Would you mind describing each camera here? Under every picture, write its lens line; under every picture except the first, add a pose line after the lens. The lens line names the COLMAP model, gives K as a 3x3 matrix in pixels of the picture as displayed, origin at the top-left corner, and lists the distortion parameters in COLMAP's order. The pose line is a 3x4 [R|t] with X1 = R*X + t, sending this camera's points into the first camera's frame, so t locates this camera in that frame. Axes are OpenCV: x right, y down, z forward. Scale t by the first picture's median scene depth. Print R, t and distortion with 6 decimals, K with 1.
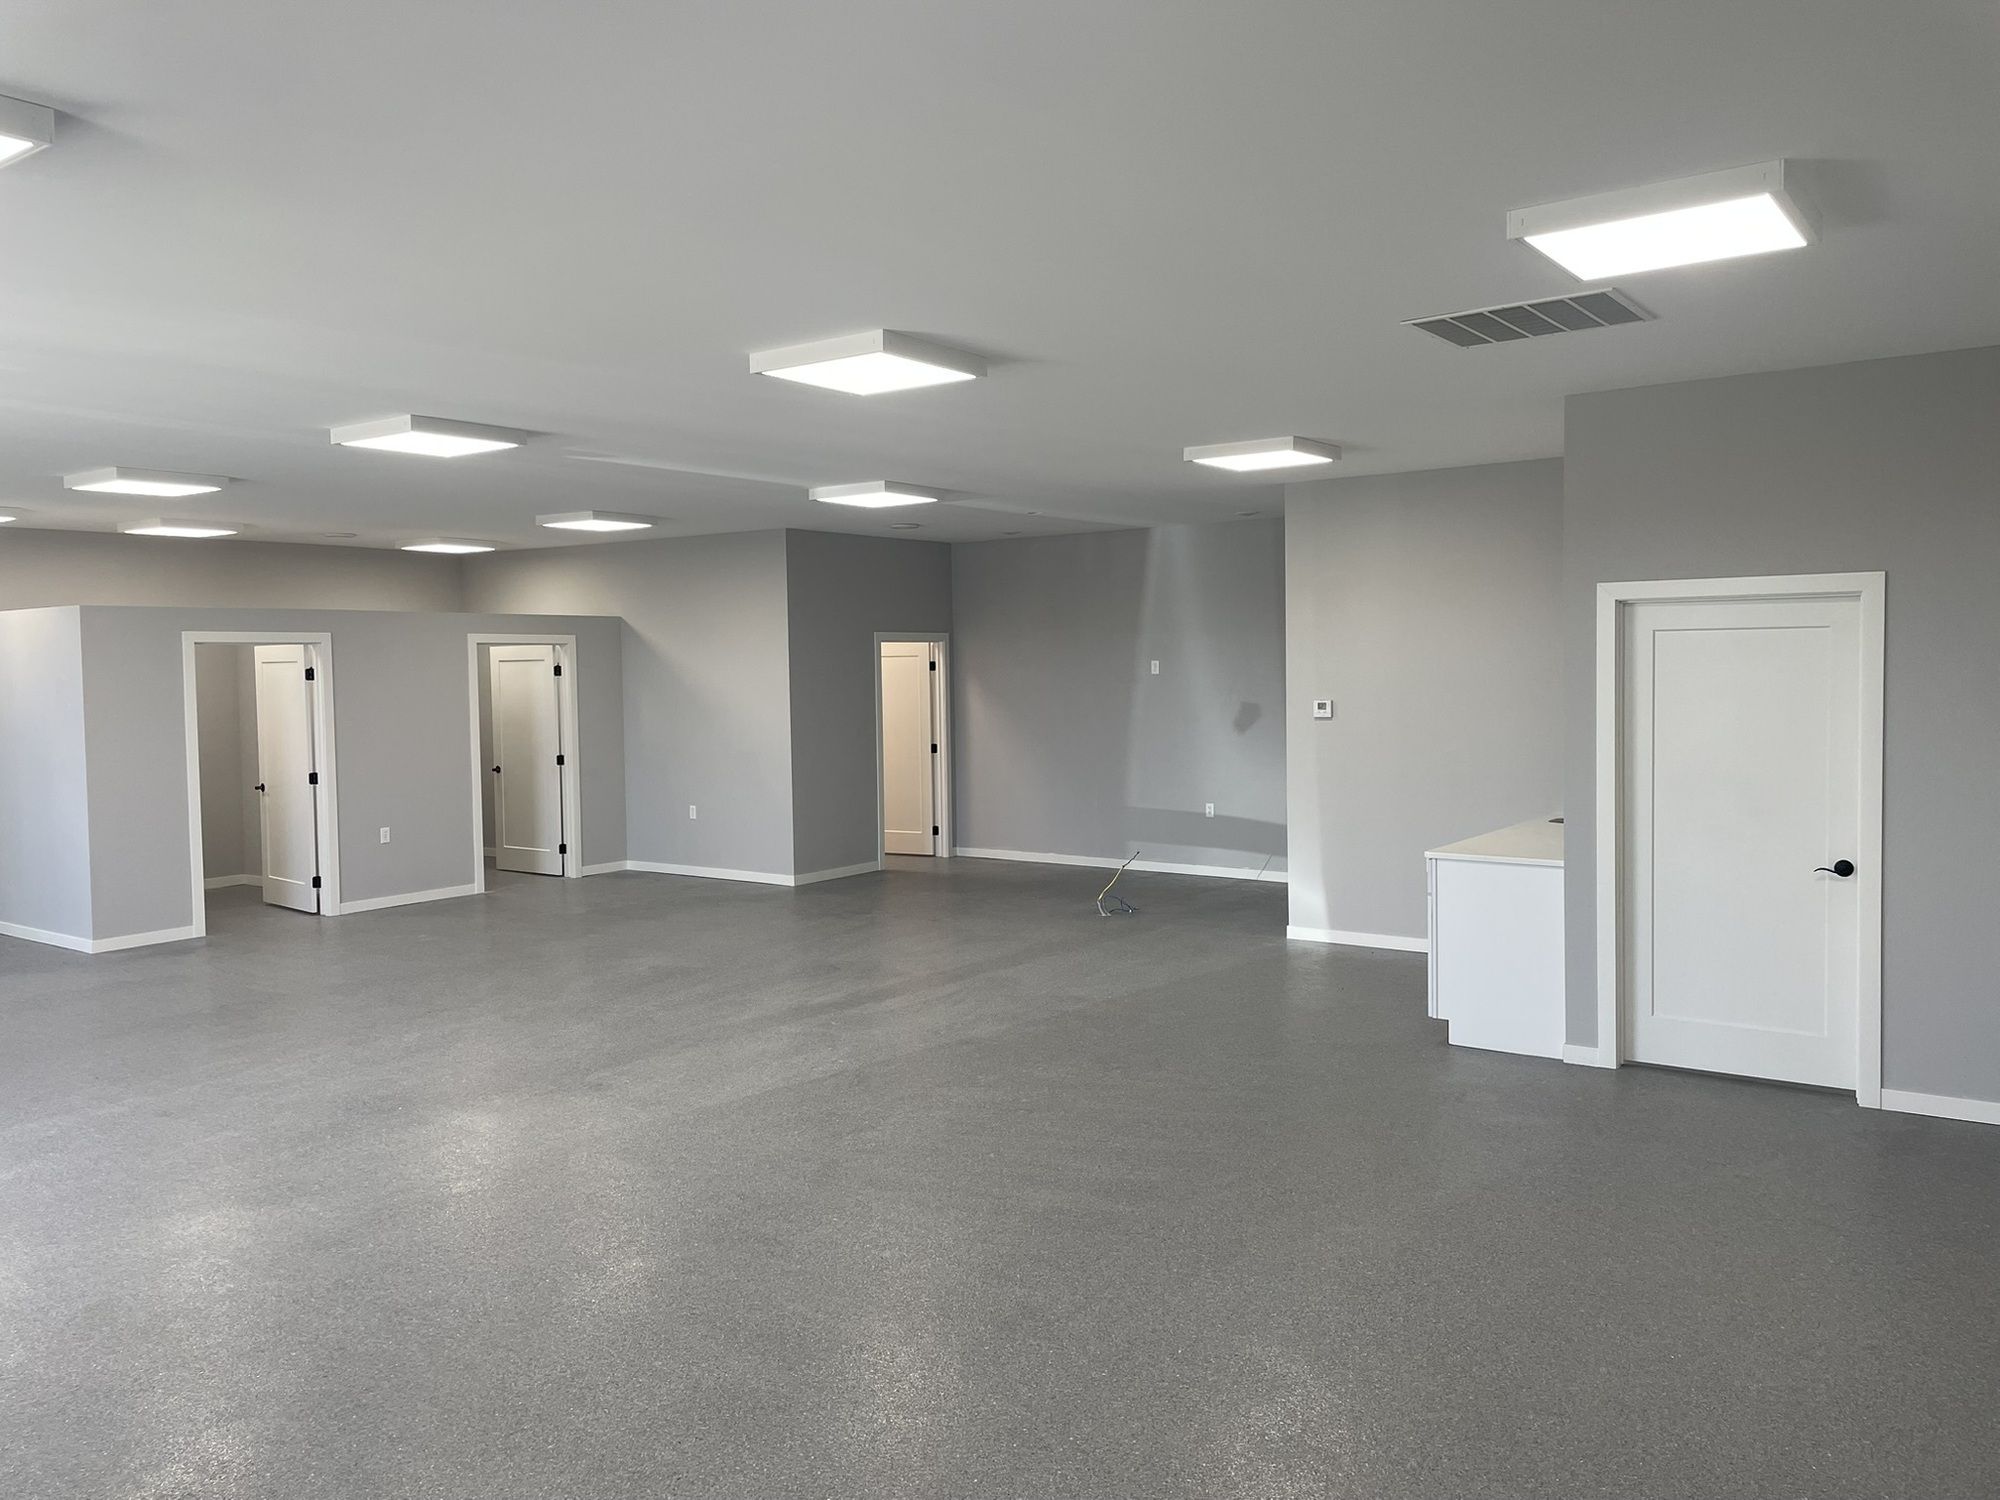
lens RADIAL K [[1512.4, 0, 1018.6], [0, 1512.4, 718.4], [0, 0, 1]] dist [0.063282, -0.094126]
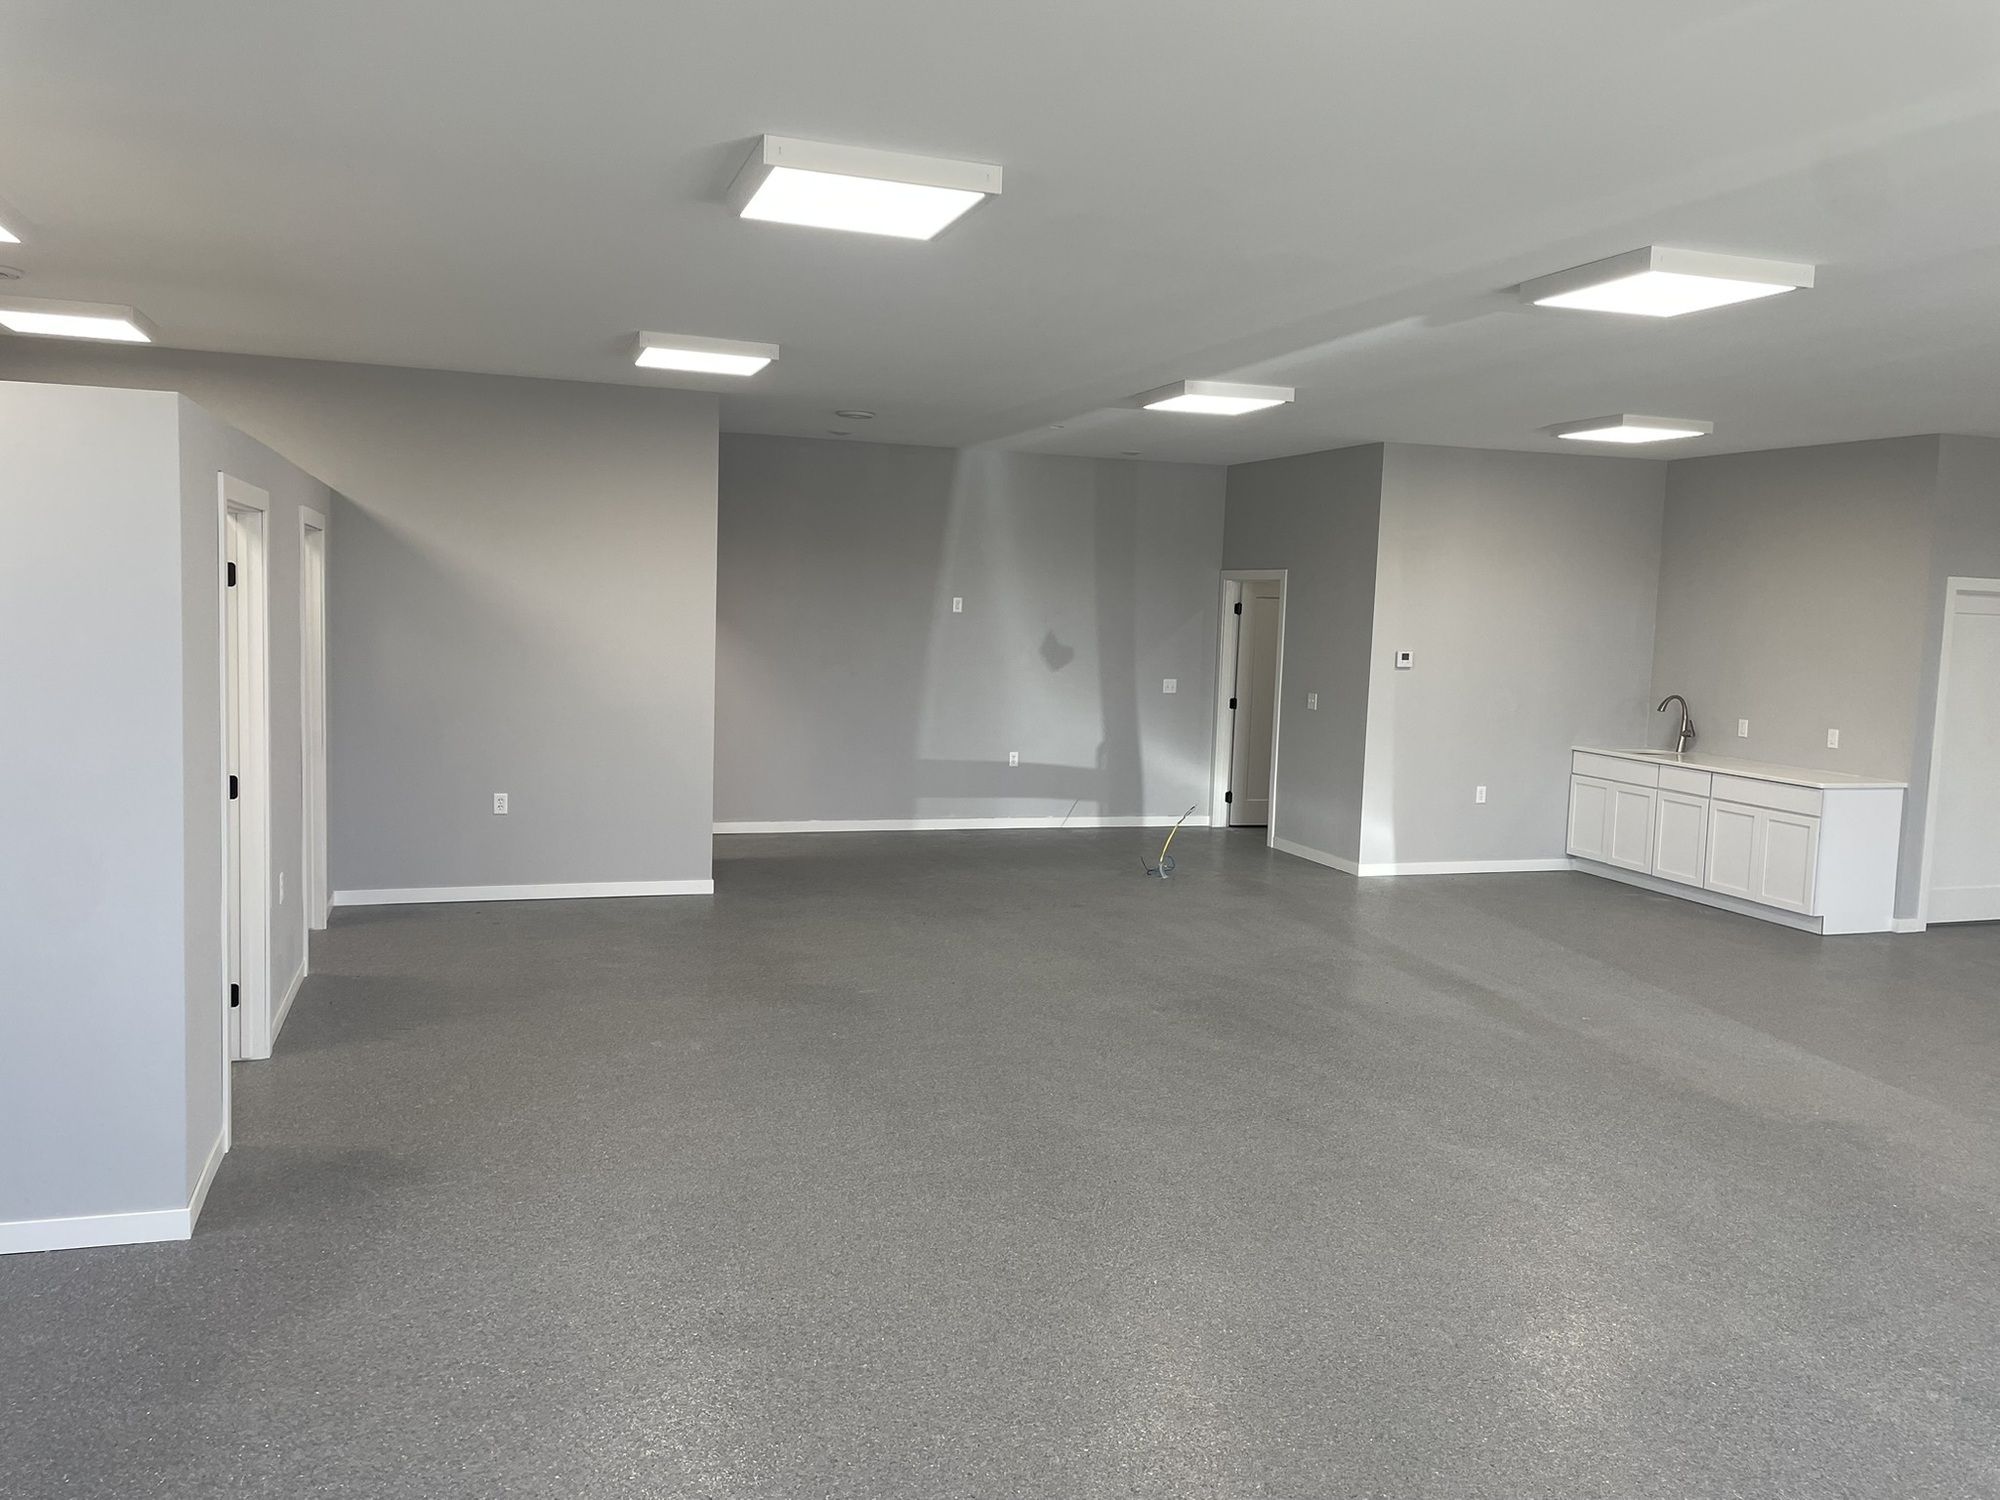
lens RADIAL K [[1512.4, 0, 985.7], [0, 1512.4, 730.4], [0, 0, 1]] dist [0.063282, -0.094126]
pose [[0.604071, -0.038762, 0.795987, -0.628753], [-0.011430, 0.998292, 0.057287, -0.010710], [-0.796849, -0.043703, 0.602596, 0.442939]]
